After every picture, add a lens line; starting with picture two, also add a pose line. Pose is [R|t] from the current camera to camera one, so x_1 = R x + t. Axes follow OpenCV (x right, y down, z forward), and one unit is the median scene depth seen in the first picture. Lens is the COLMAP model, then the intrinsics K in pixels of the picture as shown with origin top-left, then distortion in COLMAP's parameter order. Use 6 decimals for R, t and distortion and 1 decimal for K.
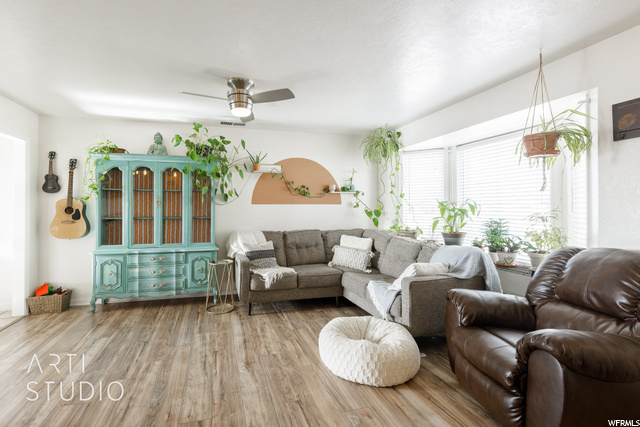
lens RADIAL K [[298.1, 0, 295.7], [0, 298.1, 203.1], [0, 0, 1]] dist [0.001535, -0.000341]
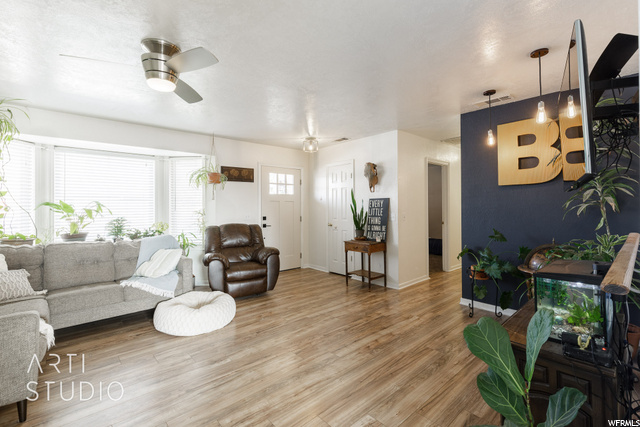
lens RADIAL K [[298.1, 0, 316.1], [0, 298.1, 209.1], [0, 0, 1]] dist [0.001535, -0.000341]
pose [[-0.434503, -0.005273, 0.900655, -0.801316], [-0.004867, 0.999982, 0.003506, 0.008585], [-0.900657, -0.002860, -0.434521, 0.741252]]
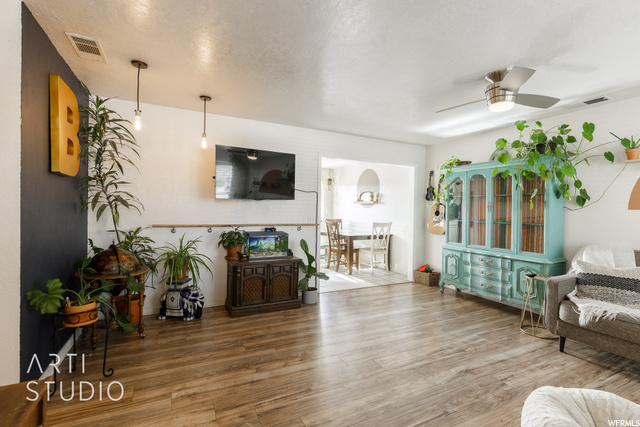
lens RADIAL K [[298.1, 0, 321.0], [0, 298.1, 211.0], [0, 0, 1]] dist [0.001535, -0.000341]
pose [[0.209916, 0.009454, -0.977674, 0.452375], [-0.005344, 0.999949, 0.008522, 0.005620], [0.977705, 0.003435, 0.209956, 0.212549]]
